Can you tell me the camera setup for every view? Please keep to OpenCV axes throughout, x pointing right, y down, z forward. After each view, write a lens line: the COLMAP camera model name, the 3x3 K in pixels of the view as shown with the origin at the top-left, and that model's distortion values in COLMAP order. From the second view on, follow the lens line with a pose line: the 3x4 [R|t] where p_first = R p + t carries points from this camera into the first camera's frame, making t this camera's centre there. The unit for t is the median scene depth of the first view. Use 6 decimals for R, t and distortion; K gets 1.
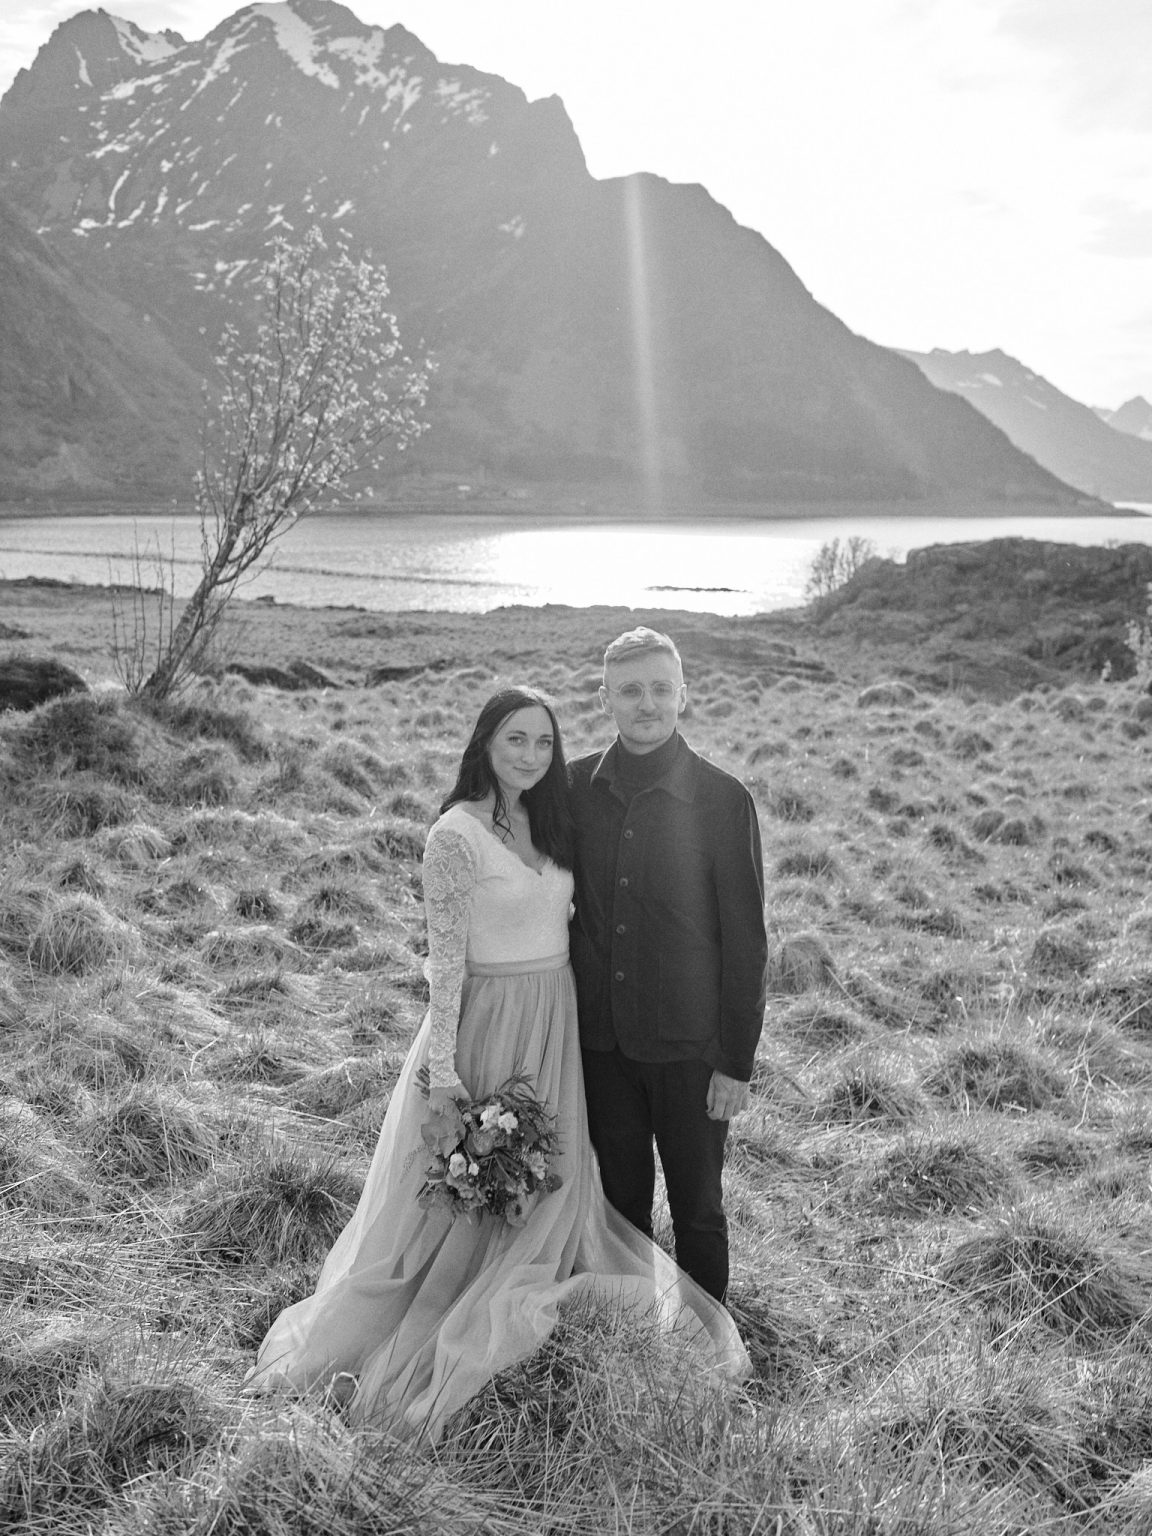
lens RADIAL K [[2019.0, 0, 540.8], [0, 2019.0, 767.8], [0, 0, 1]] dist [0.027363, -0.008548]
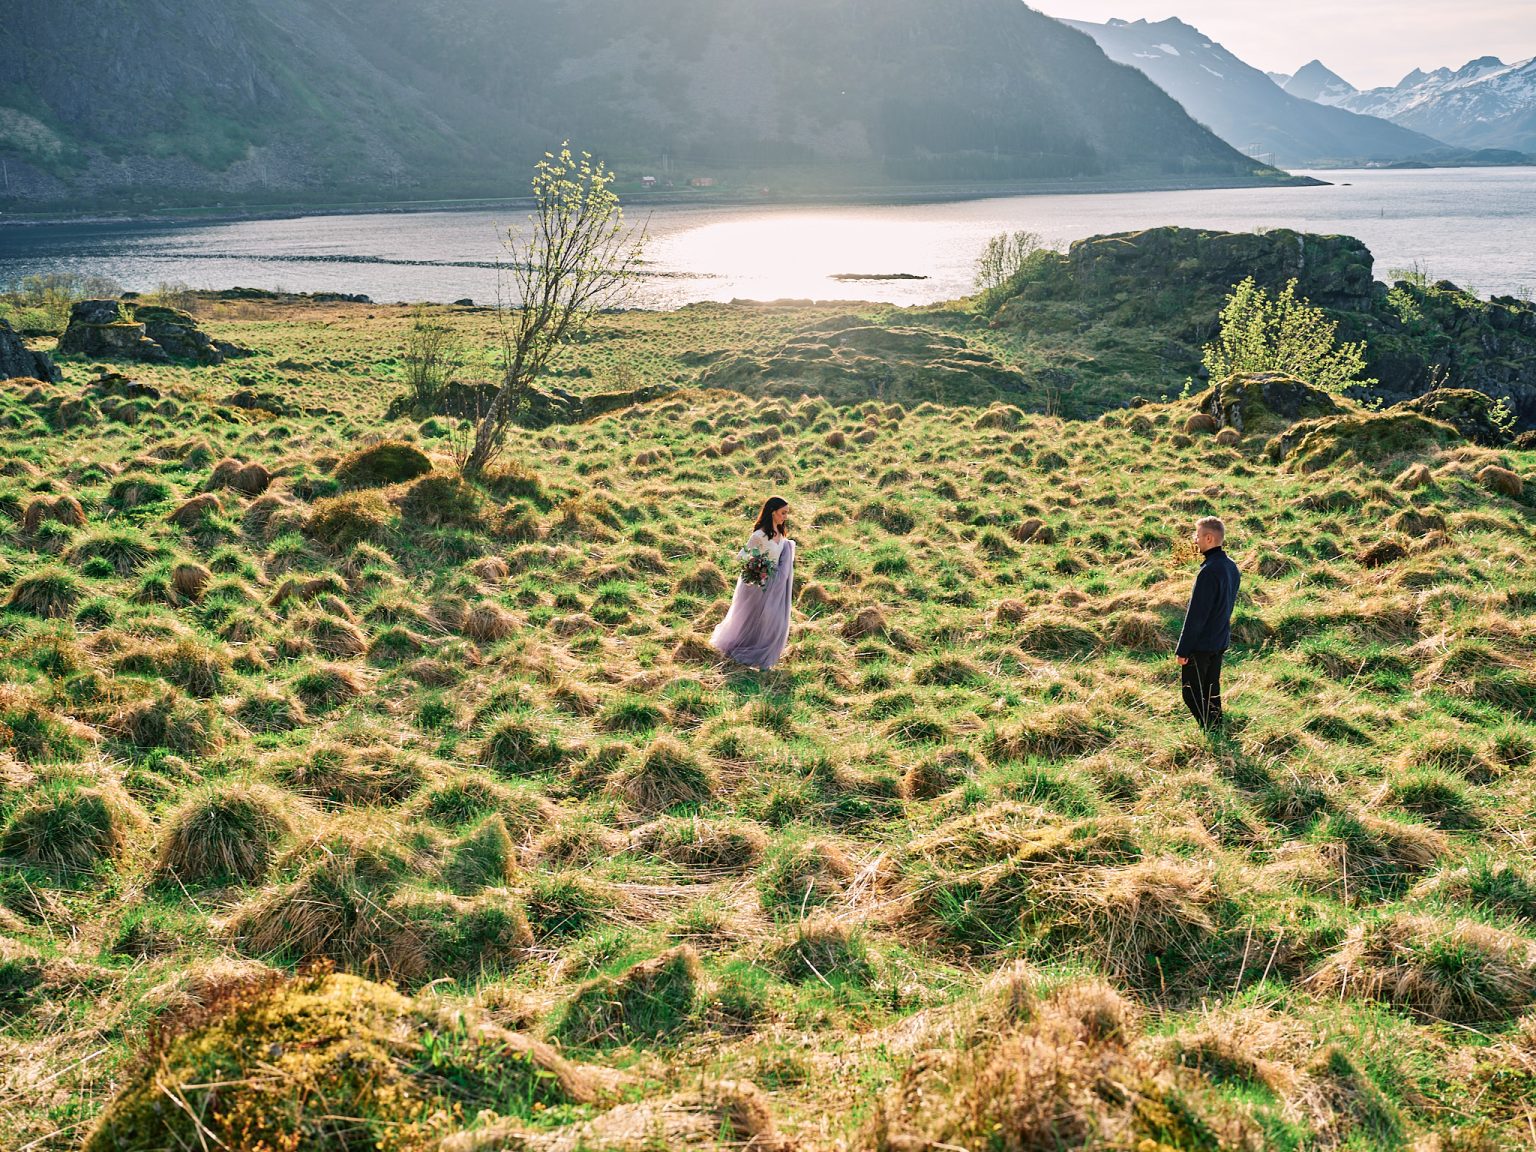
lens RADIAL K [[2019.0, 0, 768.0], [0, 2019.0, 576.0], [0, 0, 1]] dist [0.027363, -0.008548]
pose [[0.999332, -0.033411, 0.014794, 0.003193], [0.032402, 0.997433, 0.063862, -0.023514], [-0.016889, -0.063340, 0.997849, -0.289414]]
